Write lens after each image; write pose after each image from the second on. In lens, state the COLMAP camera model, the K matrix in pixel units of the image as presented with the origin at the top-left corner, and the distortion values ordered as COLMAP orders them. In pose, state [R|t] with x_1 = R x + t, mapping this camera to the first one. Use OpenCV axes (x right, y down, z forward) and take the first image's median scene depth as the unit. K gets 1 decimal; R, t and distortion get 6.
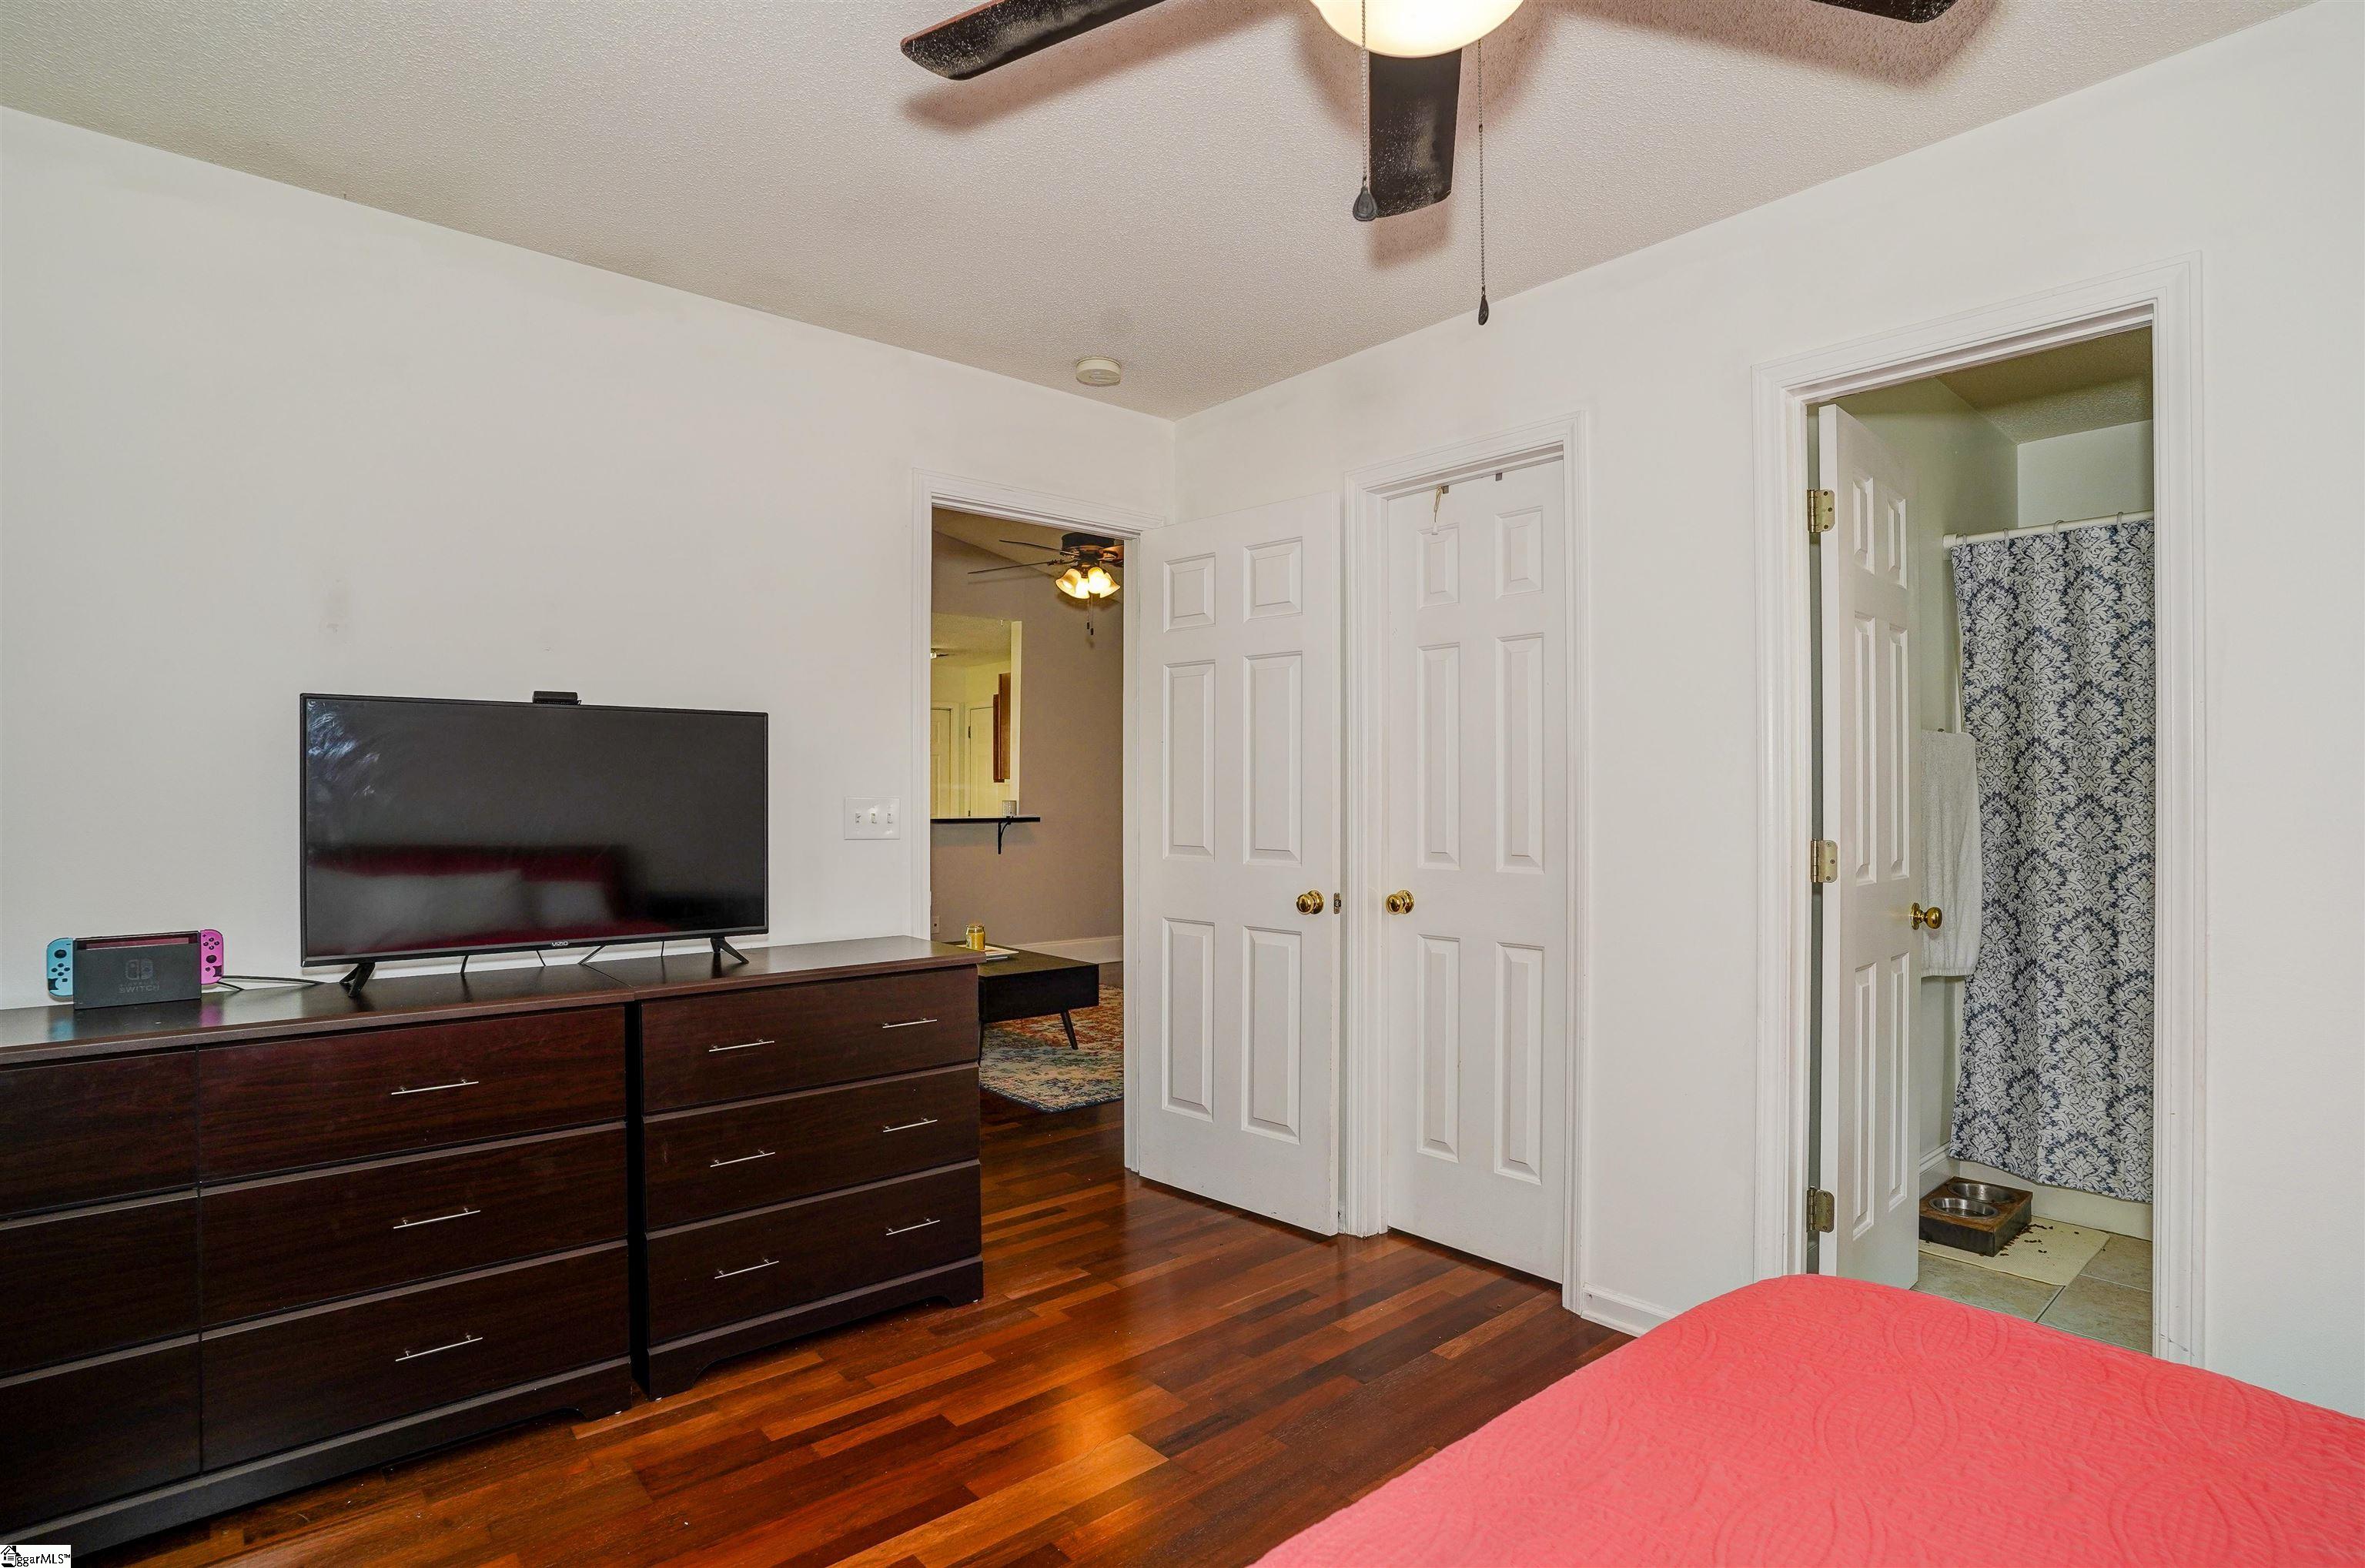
lens RADIAL K [[1209.9, 0, 1184.2], [0, 1209.9, 806.4], [0, 0, 1]] dist [-0.029345, -0.000201]
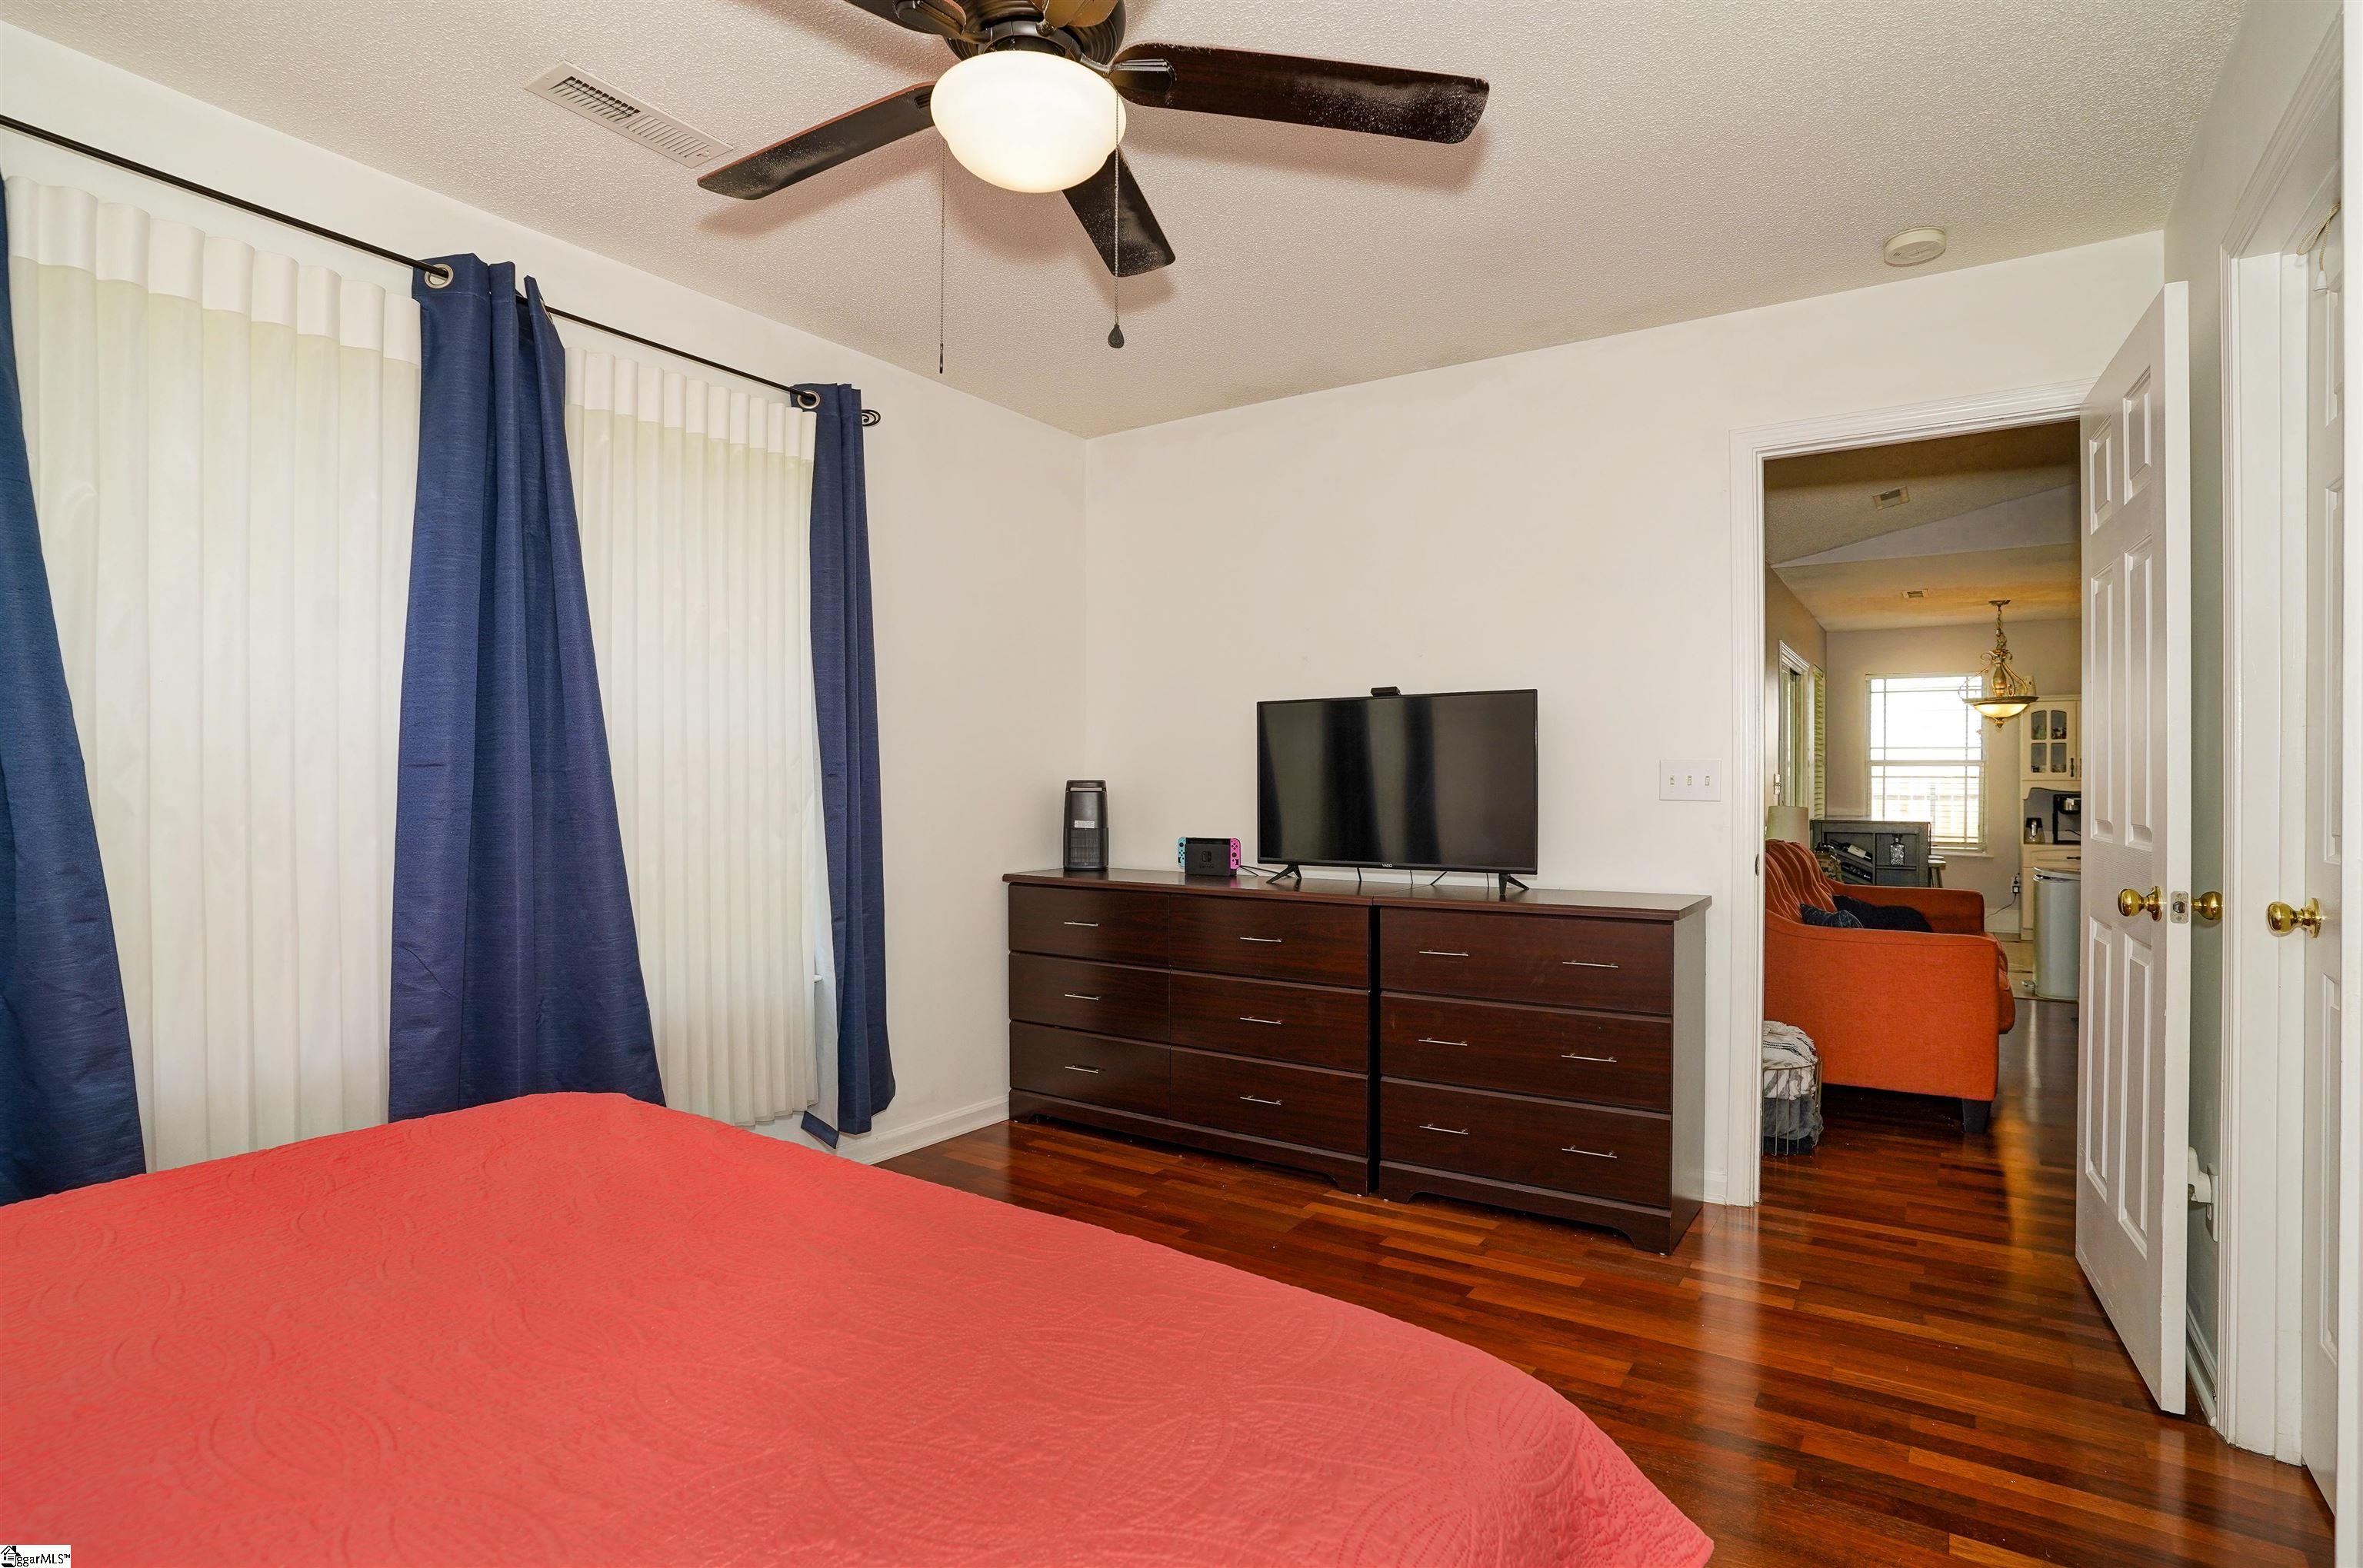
lens RADIAL K [[1198.7, 0, 1216.2], [0, 1198.7, 792.2], [0, 0, 1]] dist [-0.003053, 0.001120]
pose [[0.285288, 0.005936, -0.958423, 0.808738], [-0.007378, 0.999965, 0.003998, 0.025257], [0.958413, 0.005931, 0.285322, 0.415619]]
